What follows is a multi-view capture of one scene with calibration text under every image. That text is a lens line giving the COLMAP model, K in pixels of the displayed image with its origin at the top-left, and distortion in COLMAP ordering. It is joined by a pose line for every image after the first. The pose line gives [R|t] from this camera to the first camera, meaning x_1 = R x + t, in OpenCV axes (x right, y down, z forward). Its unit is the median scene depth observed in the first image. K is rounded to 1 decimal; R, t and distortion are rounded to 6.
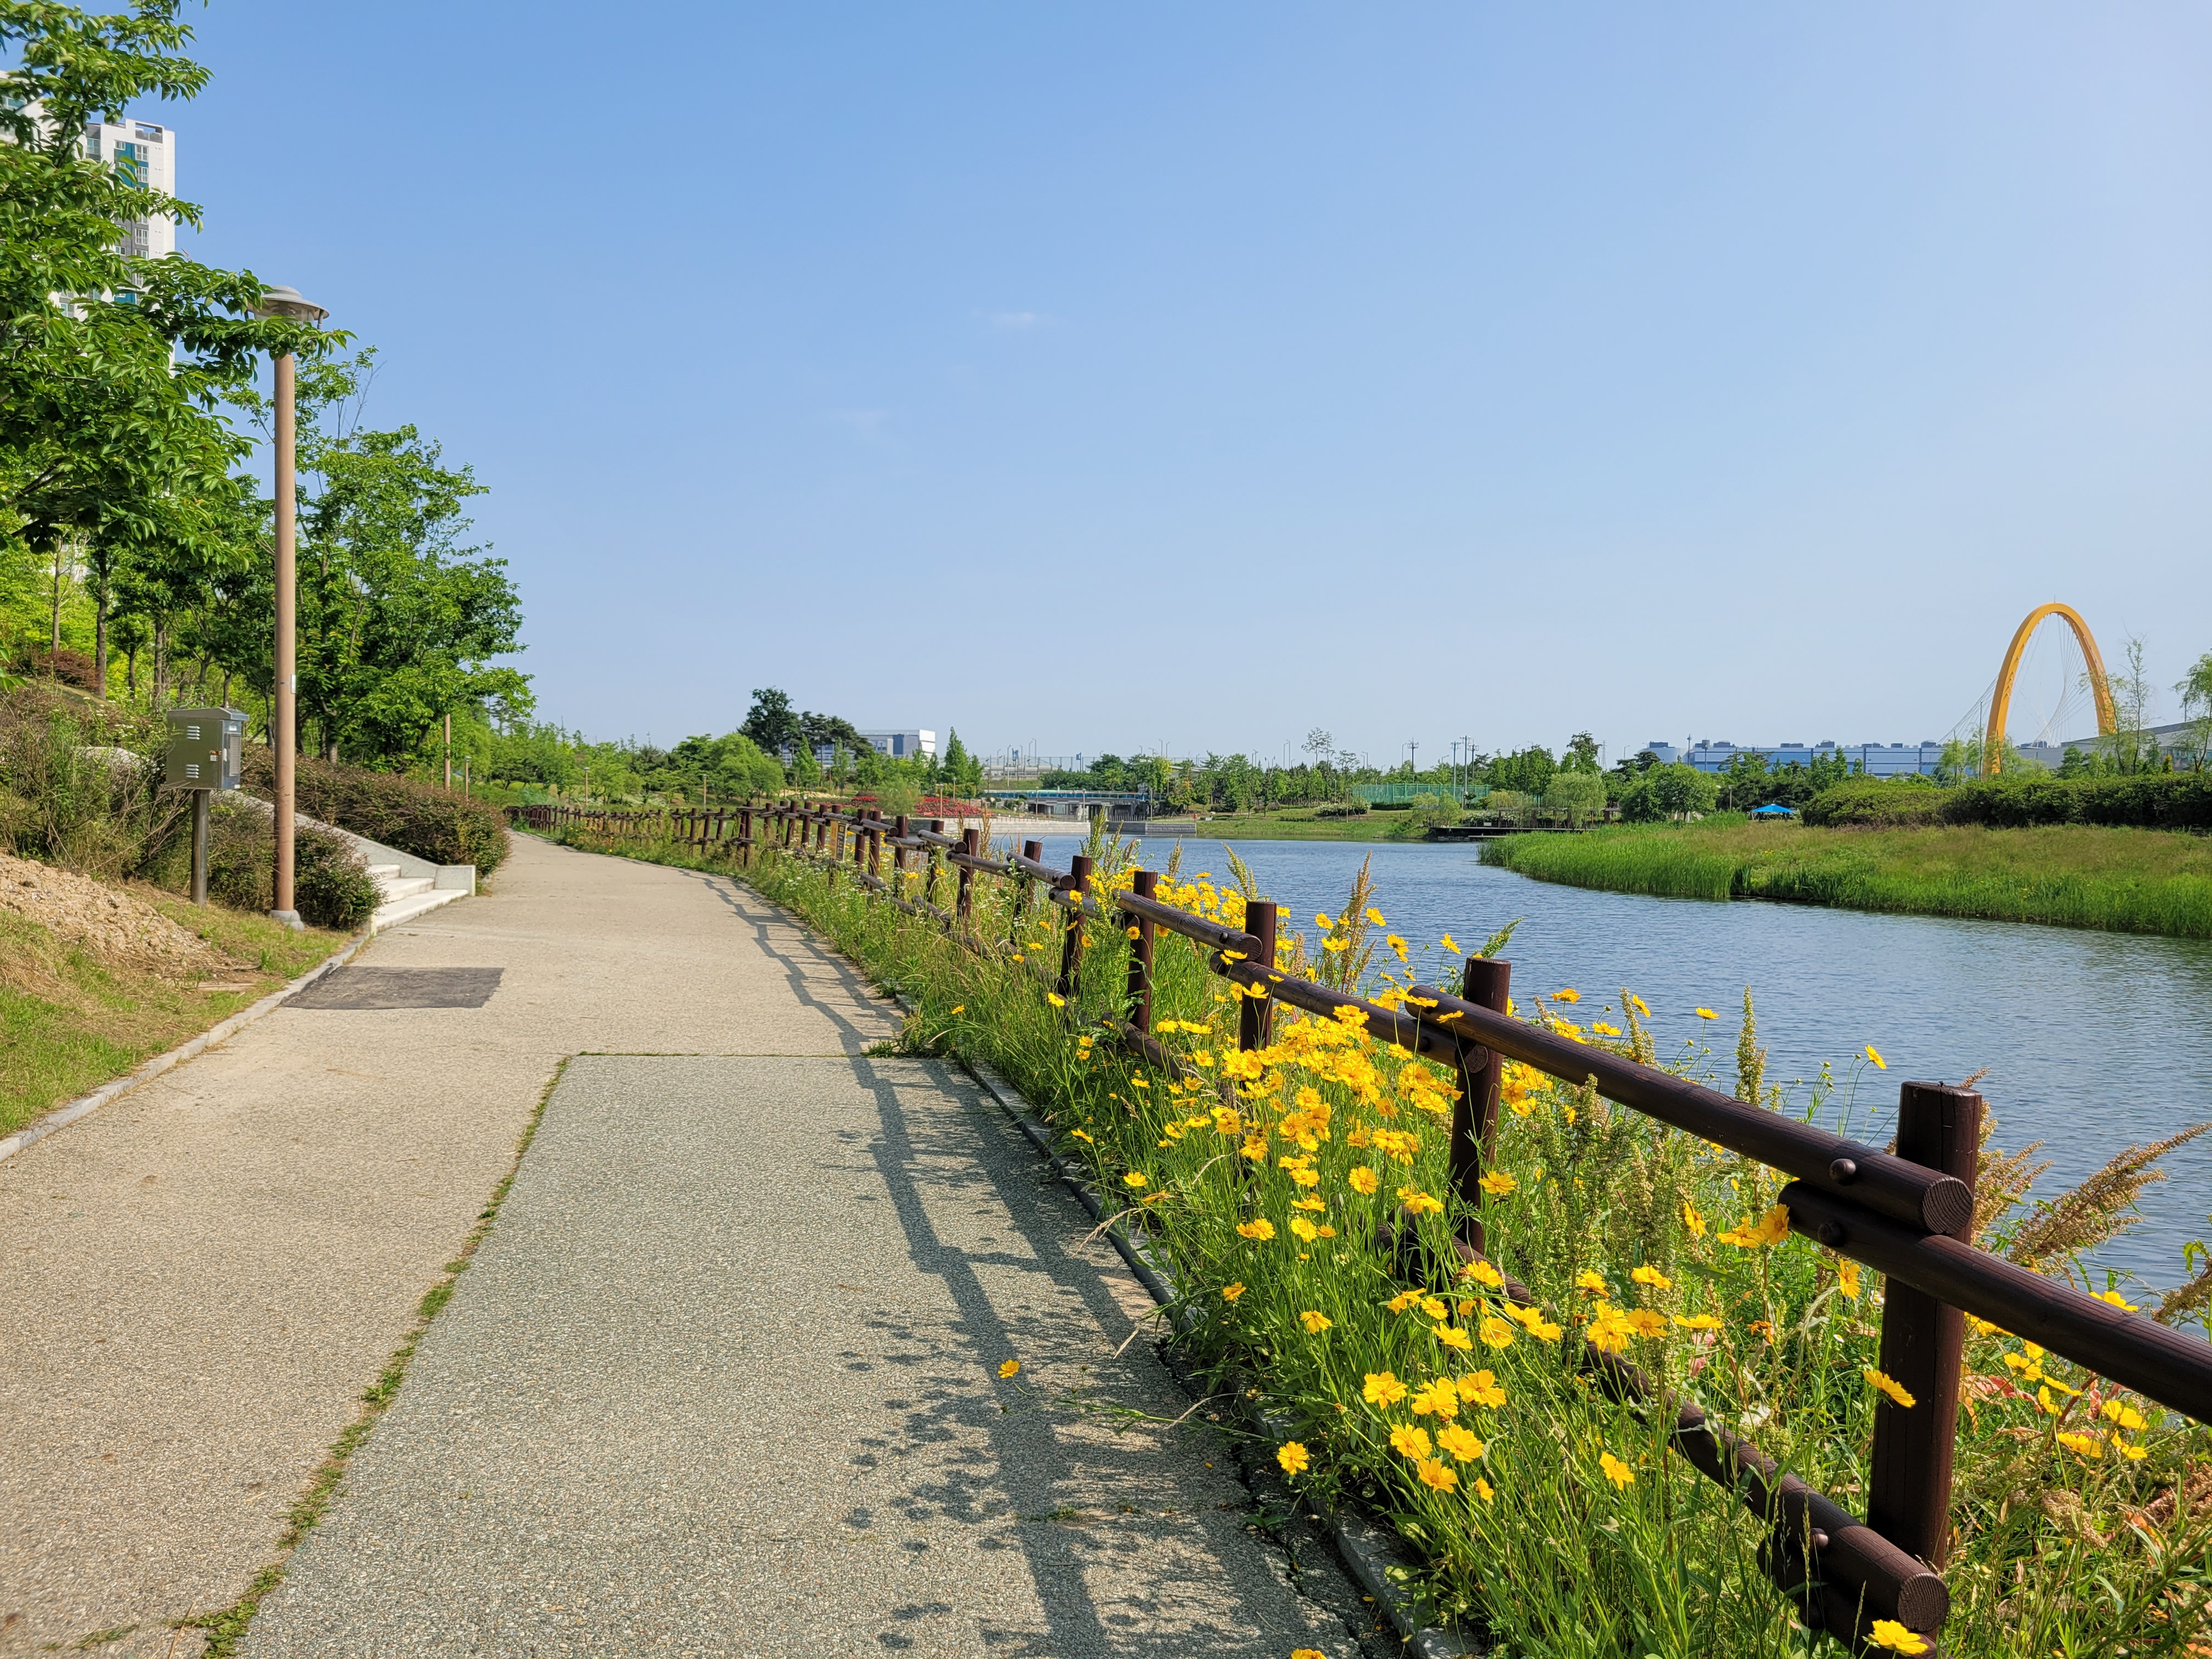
lens RADIAL K [[1662.1, 0, 1094.6], [0, 1662.1, 821.3], [0, 0, 1]] dist [0.054661, -0.025425]
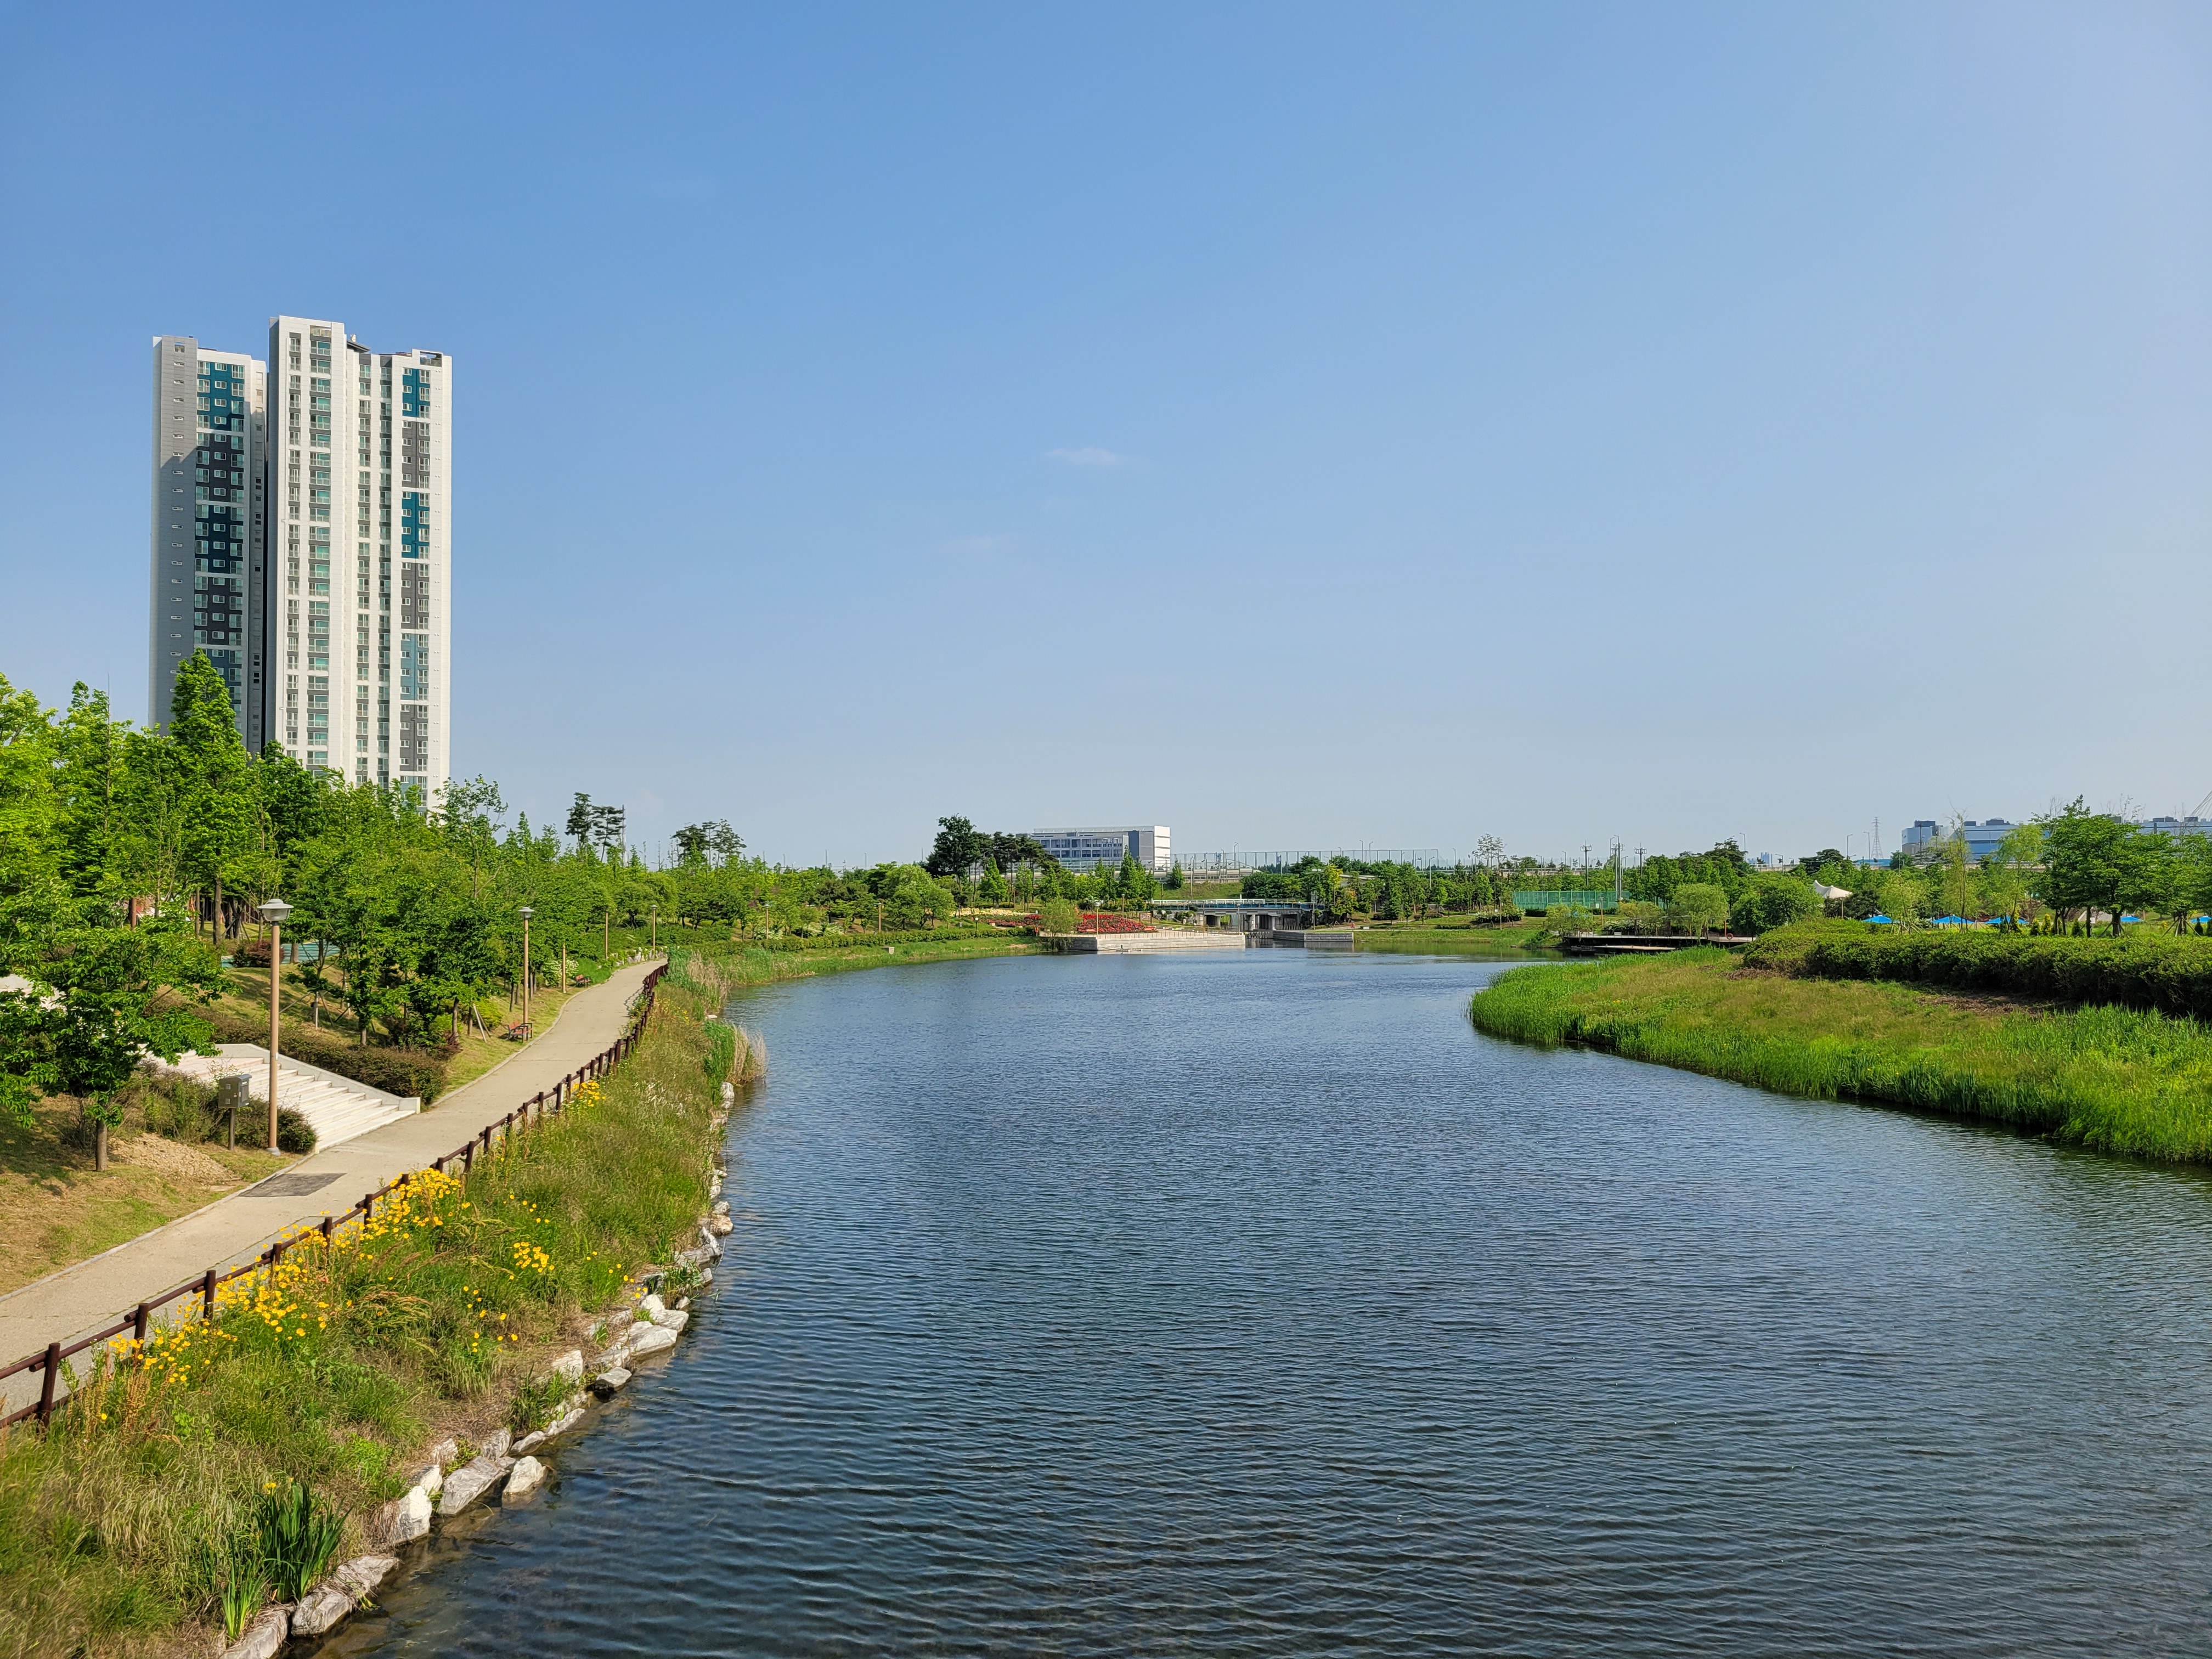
lens RADIAL K [[1662.1, 0, 1120.6], [0, 1662.1, 842.9], [0, 0, 1]] dist [0.054661, -0.025425]
pose [[0.990865, -0.021577, -0.133119, 0.059349], [0.016161, 0.999002, -0.041629, -0.014641], [0.133884, 0.039097, 0.990225, -0.071230]]
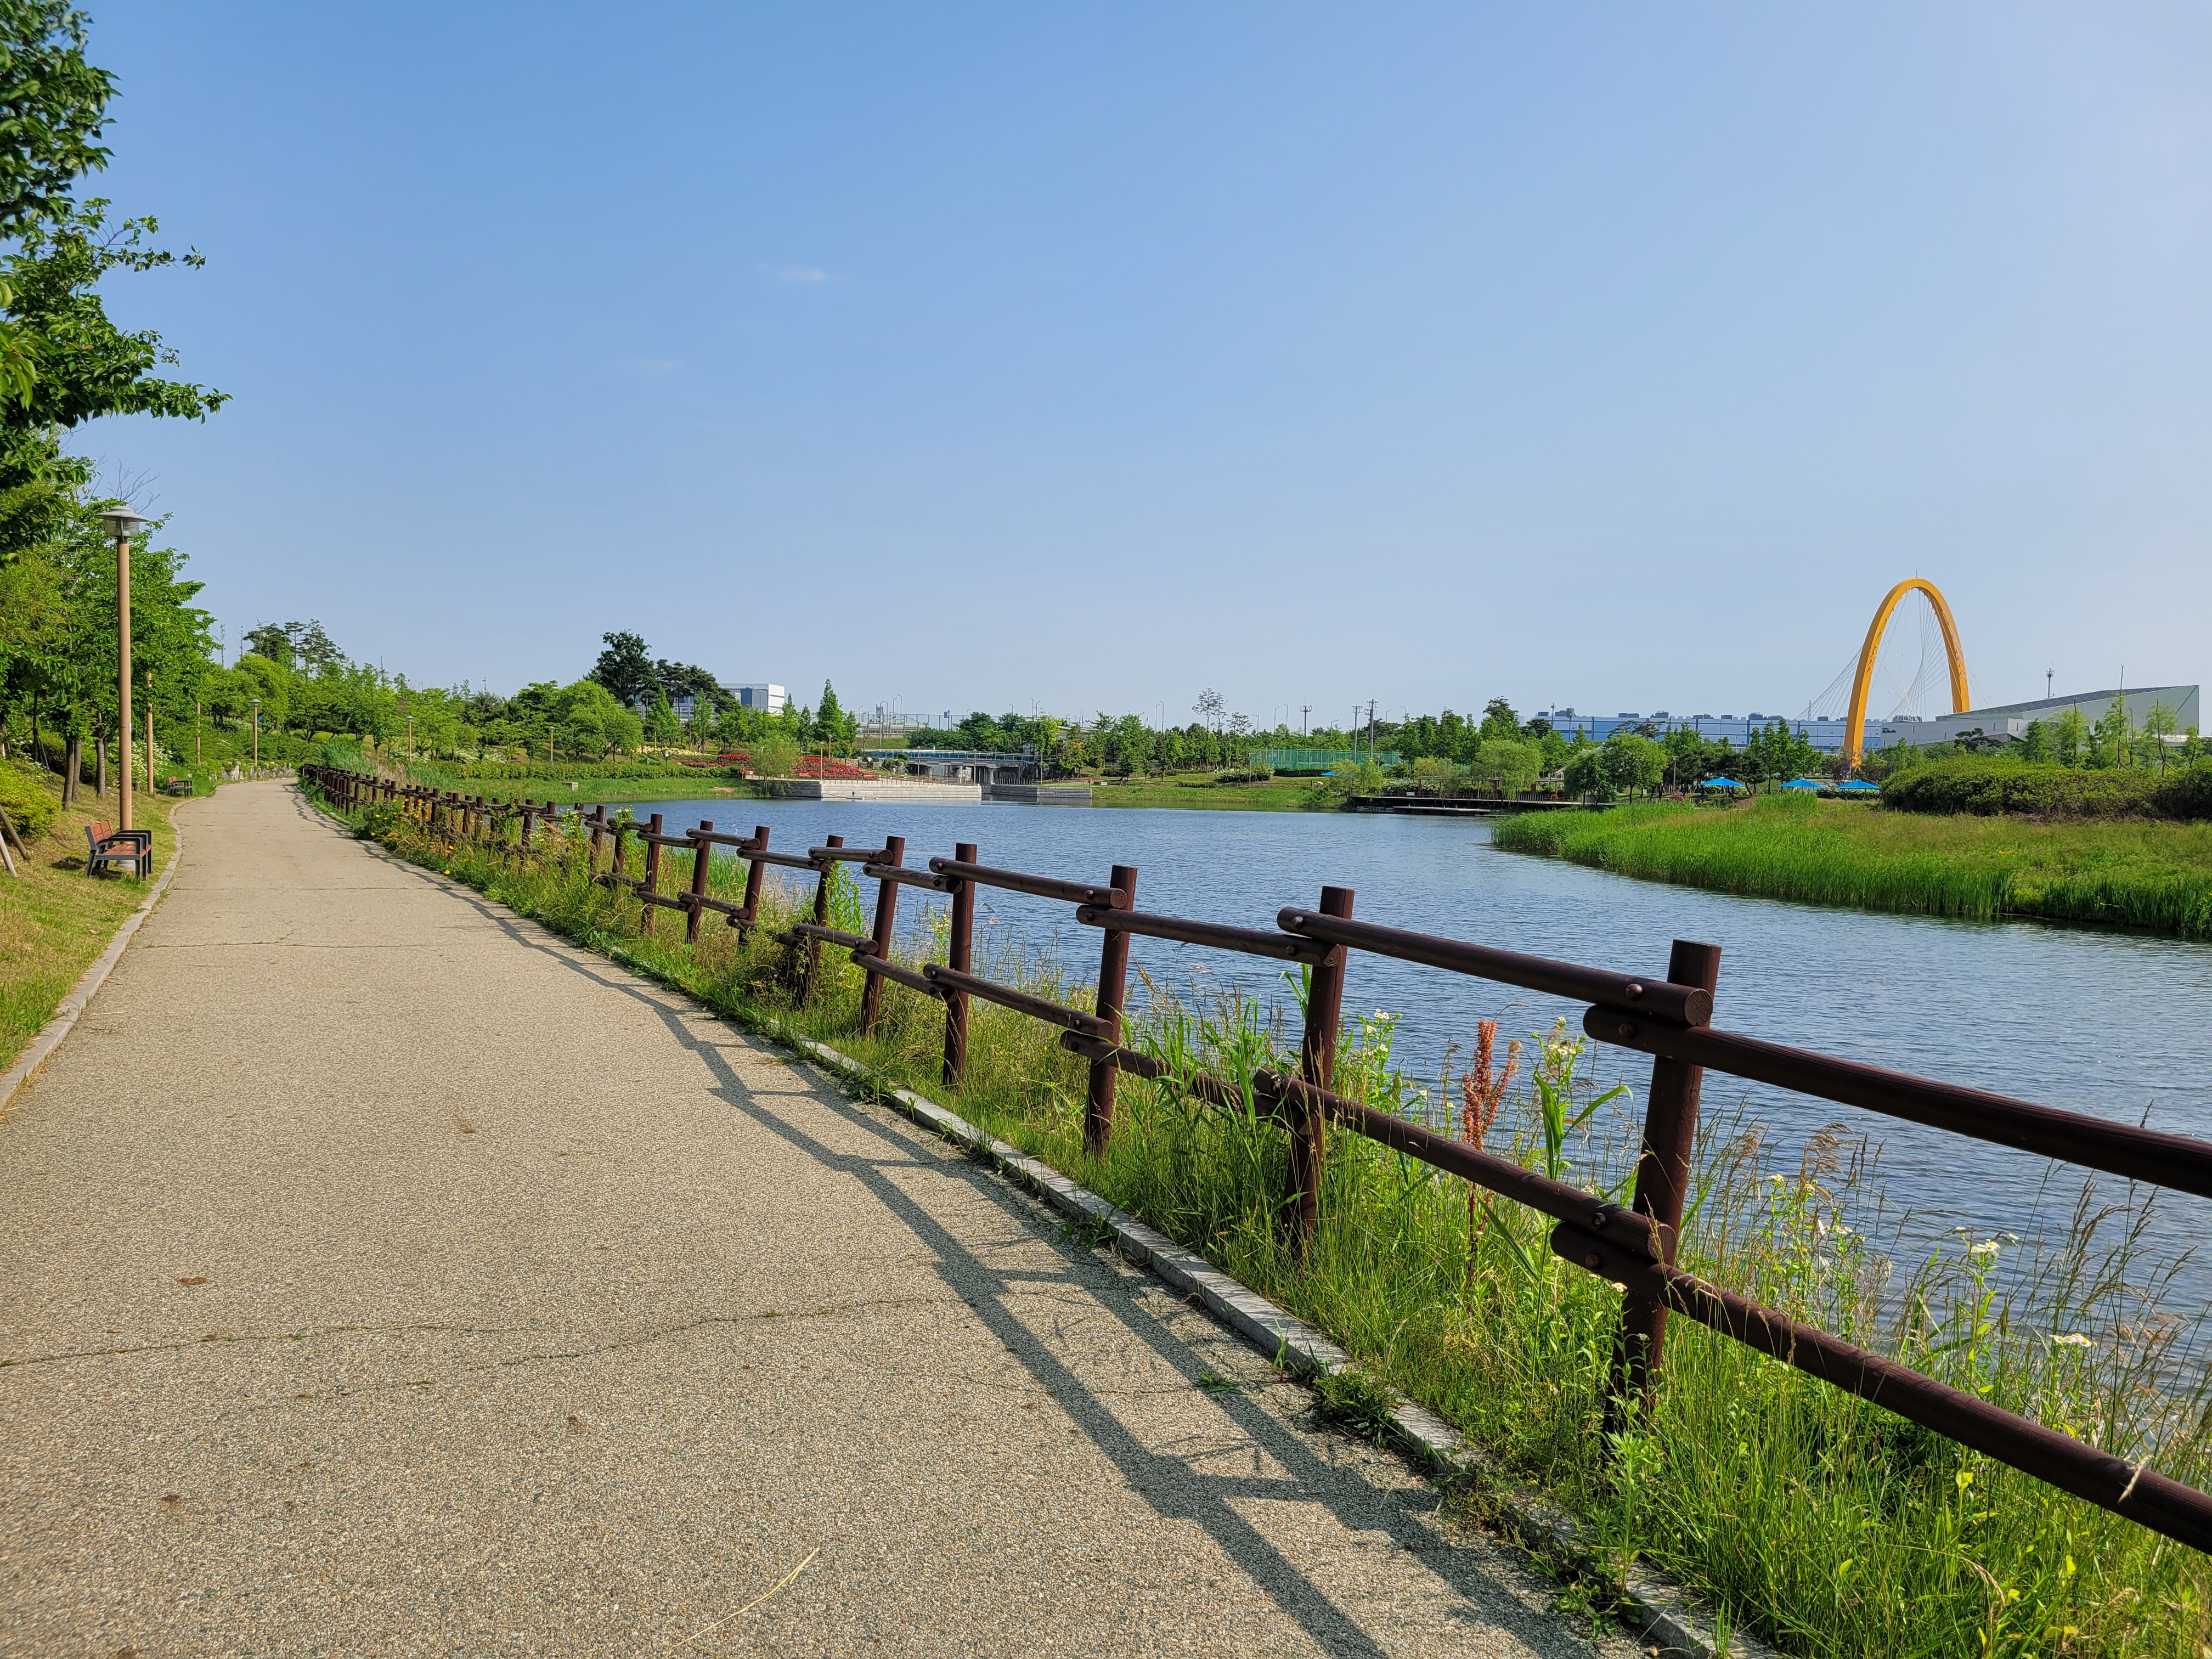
lens RADIAL K [[1662.1, 0, 1104.3], [0, 1662.1, 824.4], [0, 0, 1]] dist [0.054661, -0.025425]
pose [[0.995289, 0.010705, 0.096356, -0.022312], [-0.013210, 0.999590, 0.025396, -0.002355], [-0.096045, -0.026549, 0.995023, 0.075245]]
